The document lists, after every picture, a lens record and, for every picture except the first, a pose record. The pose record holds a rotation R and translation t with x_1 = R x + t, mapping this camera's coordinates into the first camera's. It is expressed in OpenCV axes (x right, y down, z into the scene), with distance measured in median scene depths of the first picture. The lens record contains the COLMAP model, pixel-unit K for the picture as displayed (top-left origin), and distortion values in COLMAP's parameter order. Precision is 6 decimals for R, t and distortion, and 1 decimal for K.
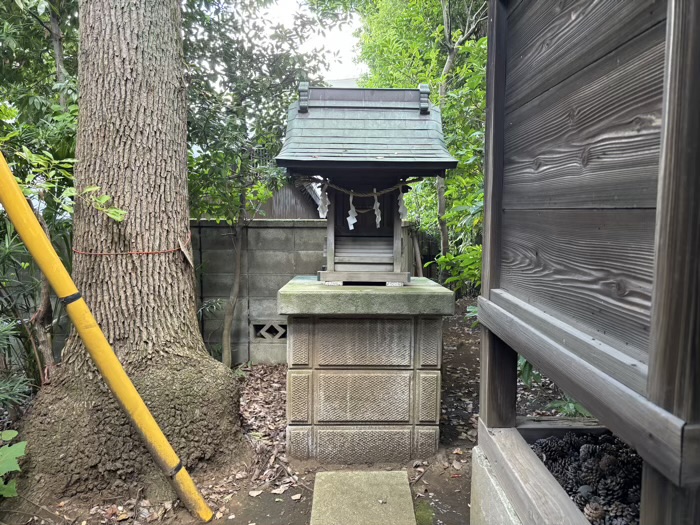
lens RADIAL K [[526.6, 0, 349.4], [0, 526.6, 261.9], [0, 0, 1]] dist [0.027450, -0.011998]
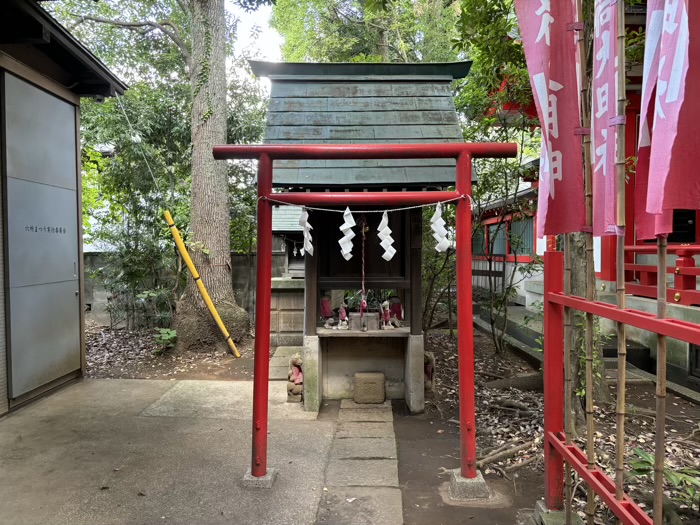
lens RADIAL K [[526.6, 0, 351.1], [0, 526.6, 260.7], [0, 0, 1]] dist [0.027450, -0.011998]
pose [[0.999974, -0.004409, -0.005747, 0.298071], [0.004101, 0.998609, -0.052570, 0.096018], [0.005971, 0.052545, 0.998601, -1.554890]]
